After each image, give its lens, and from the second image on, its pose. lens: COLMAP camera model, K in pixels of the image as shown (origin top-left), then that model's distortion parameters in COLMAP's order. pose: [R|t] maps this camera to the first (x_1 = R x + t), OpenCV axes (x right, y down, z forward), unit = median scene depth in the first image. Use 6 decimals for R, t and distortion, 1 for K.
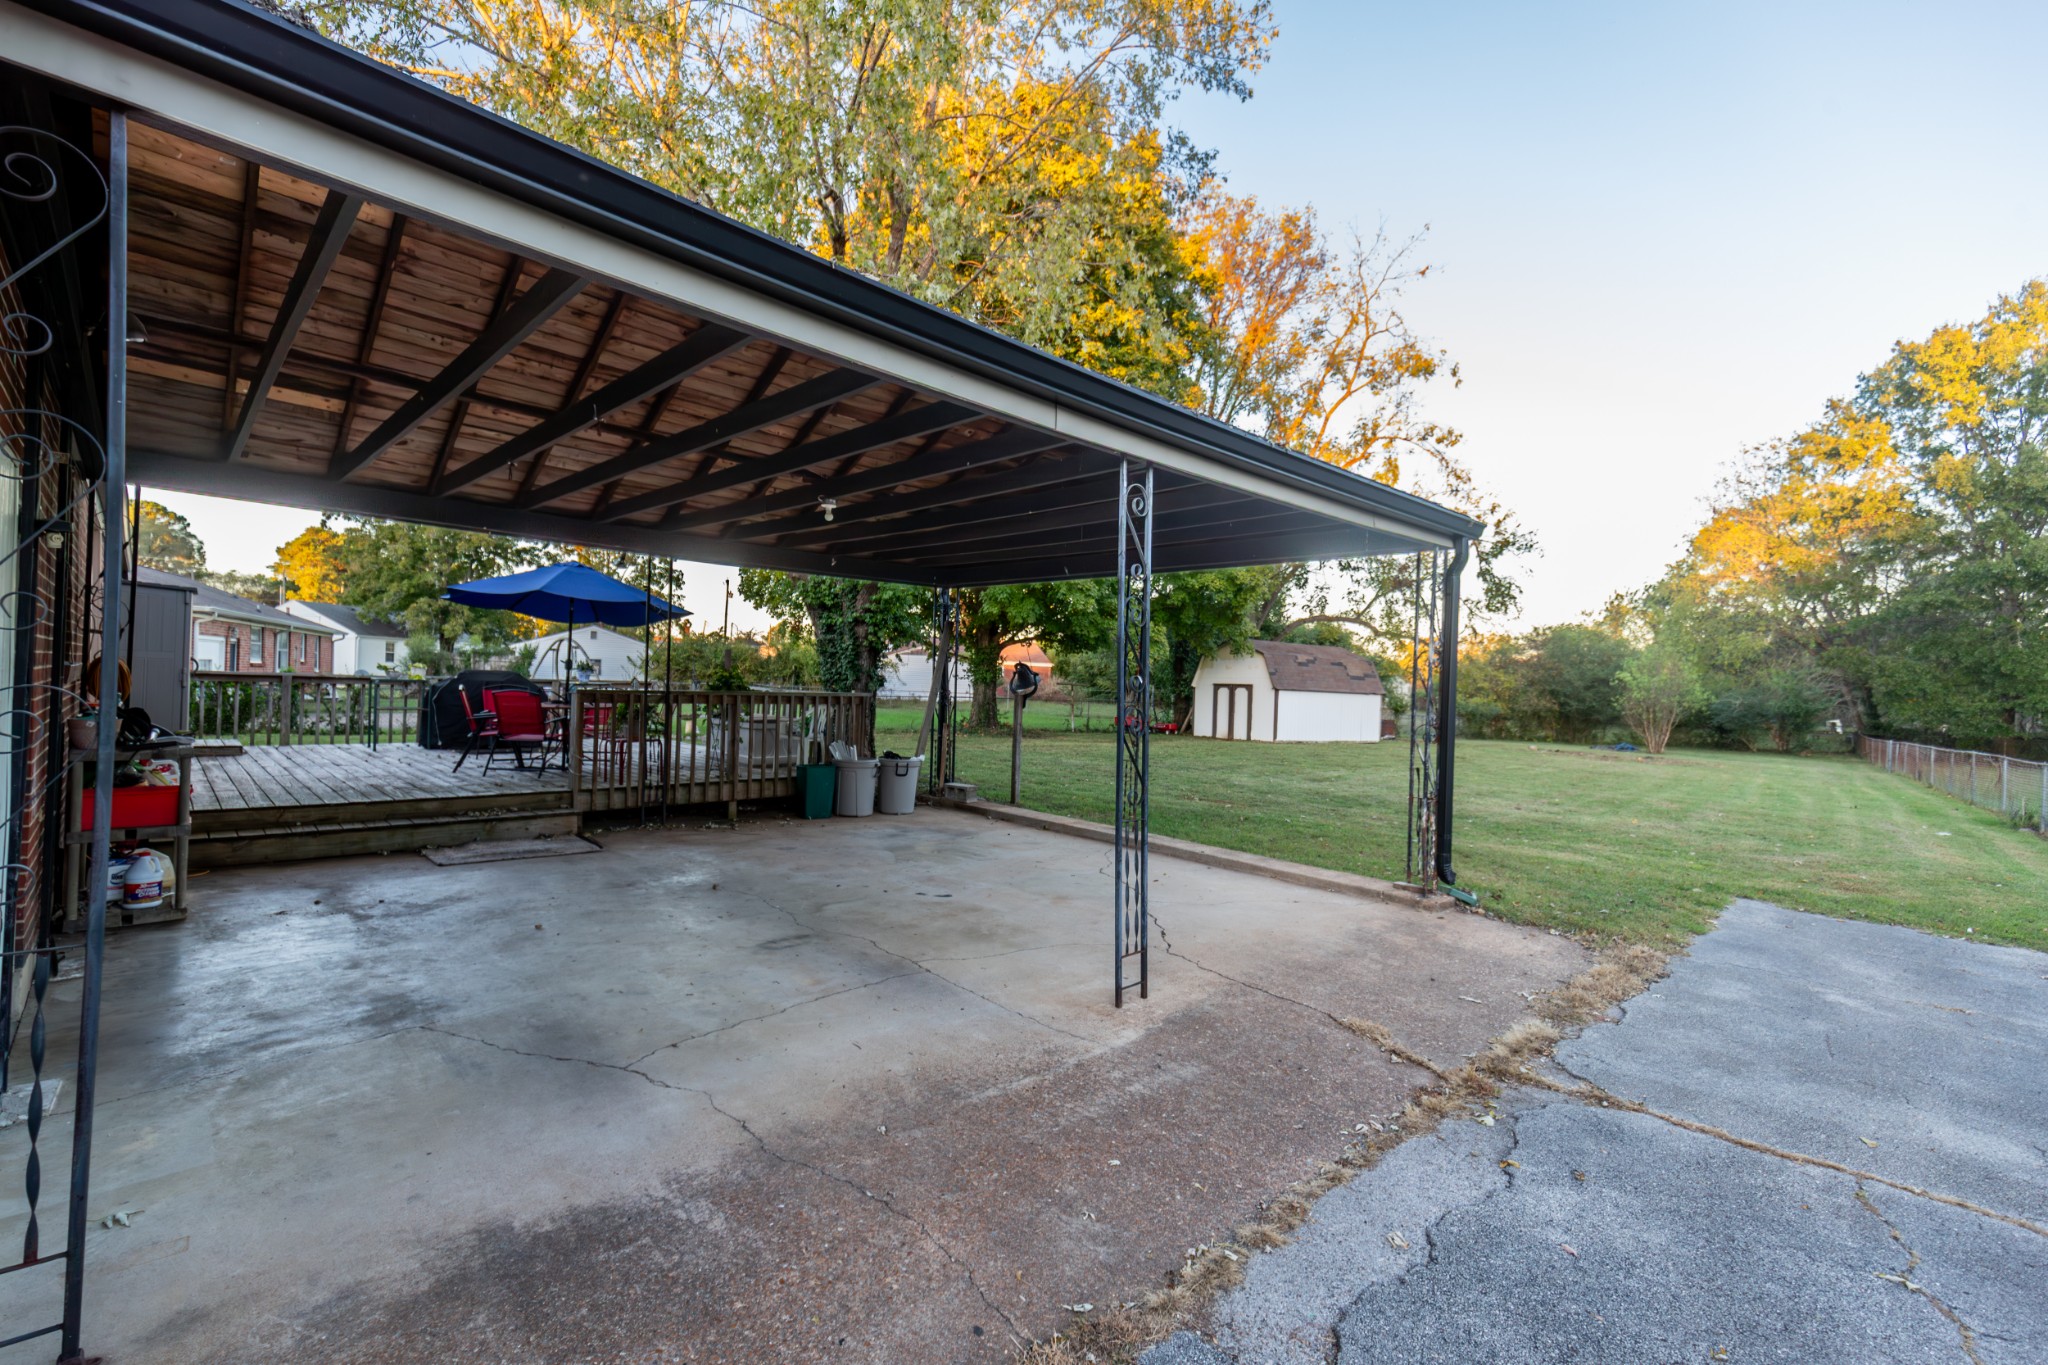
lens RADIAL K [[885.5, 0, 1029.7], [0, 885.5, 689.0], [0, 0, 1]] dist [0.052494, -0.014135]
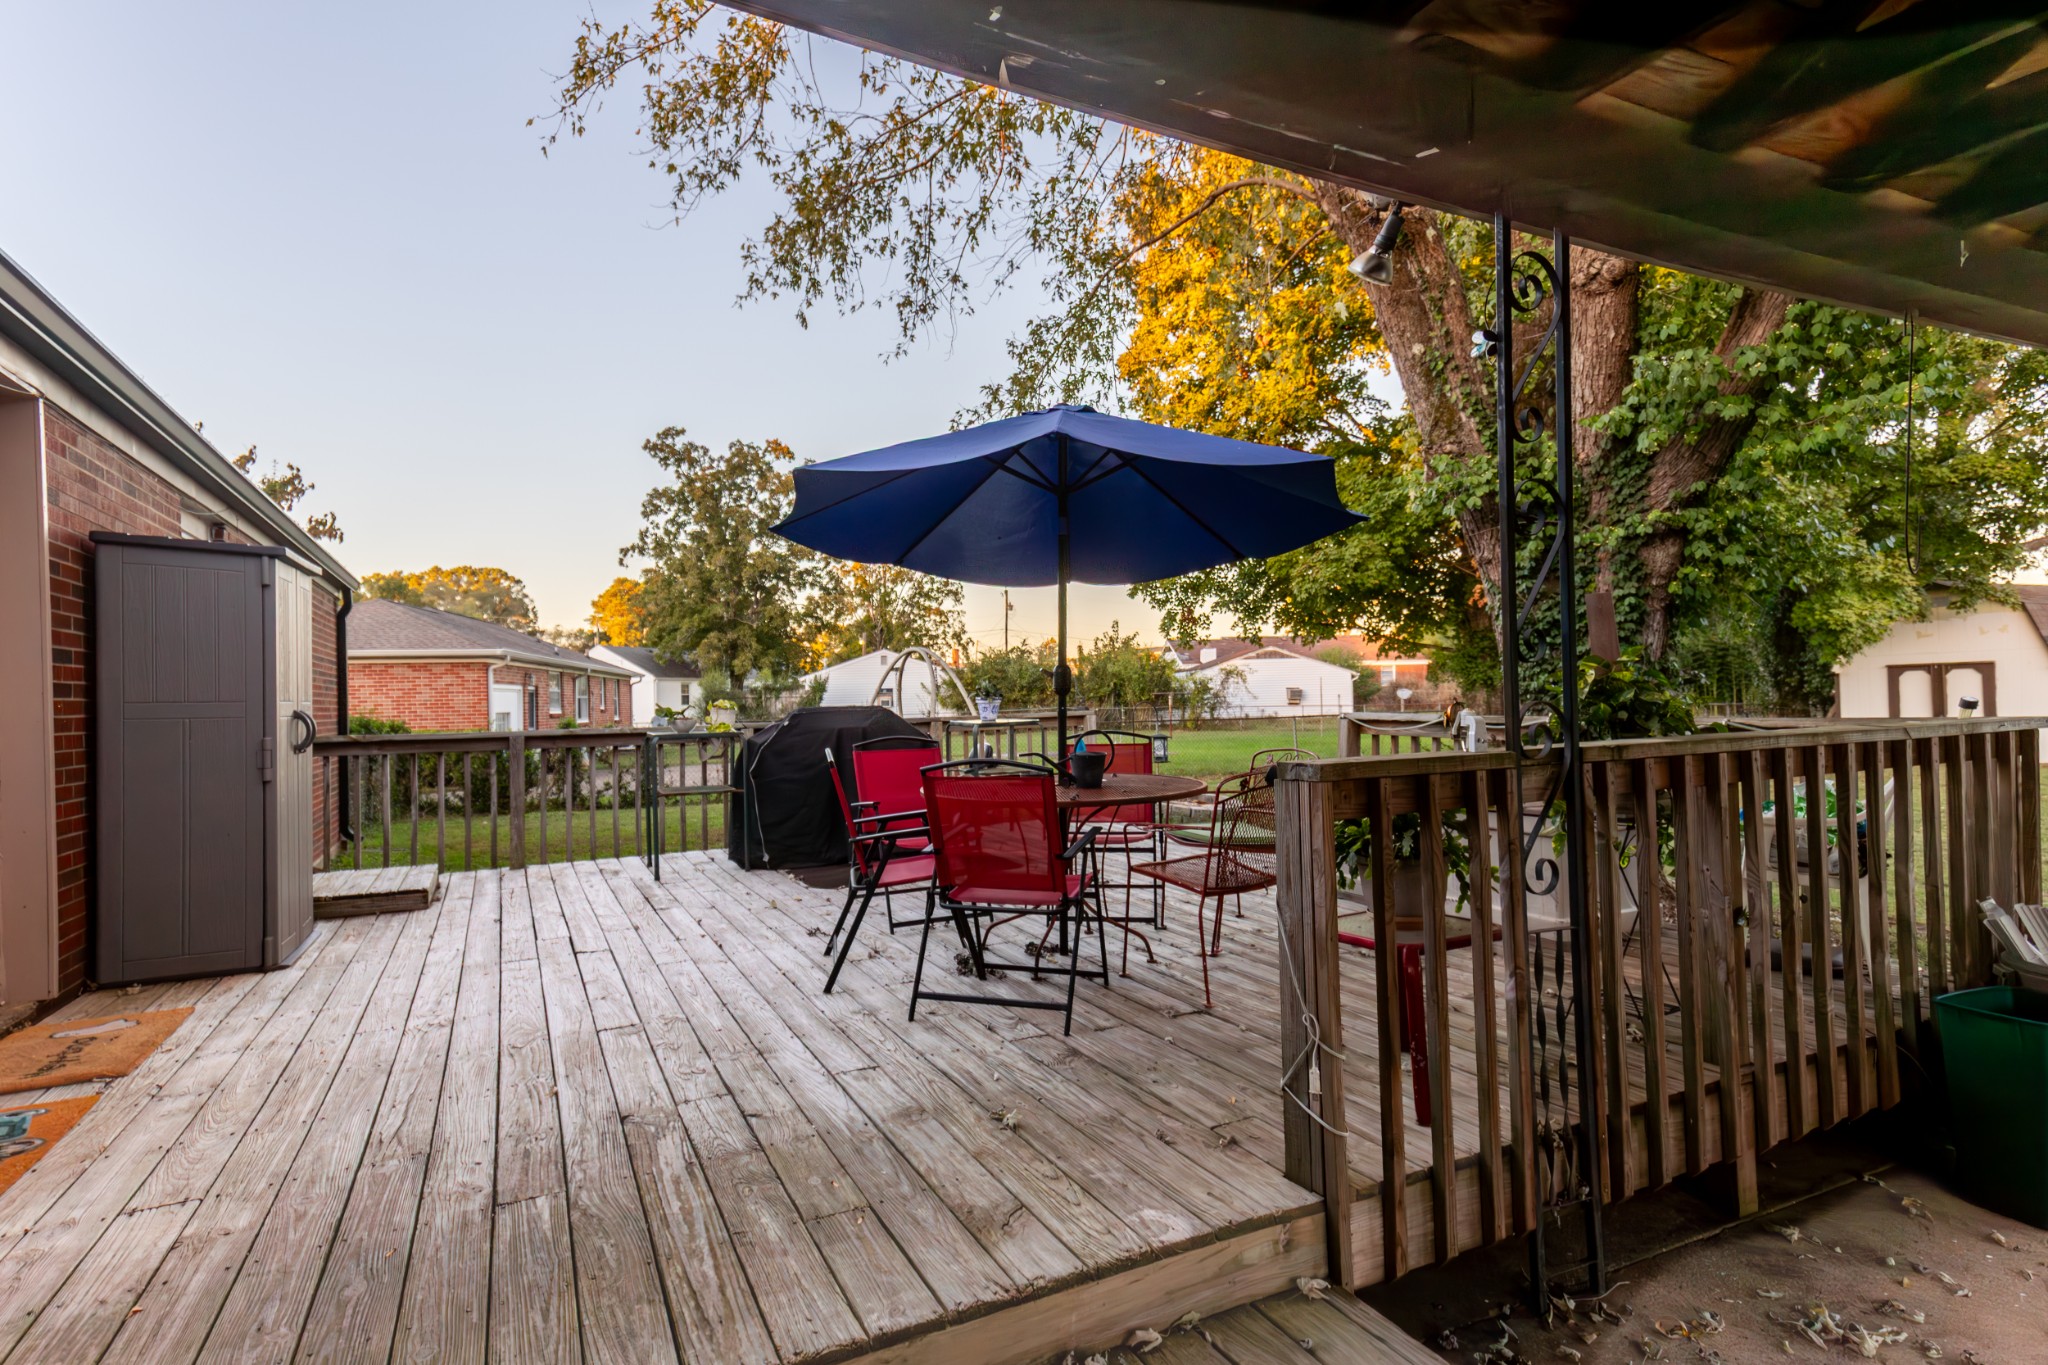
lens RADIAL K [[1035.4, 0, 1024.0], [0, 1035.4, 682.5], [0, 0, 1]] dist [0.023162, -0.000047]
pose [[0.953479, -0.059506, -0.295529, -0.079315], [0.052871, 0.998139, -0.030399, -0.002637], [0.296787, 0.013360, 0.954850, 0.114565]]
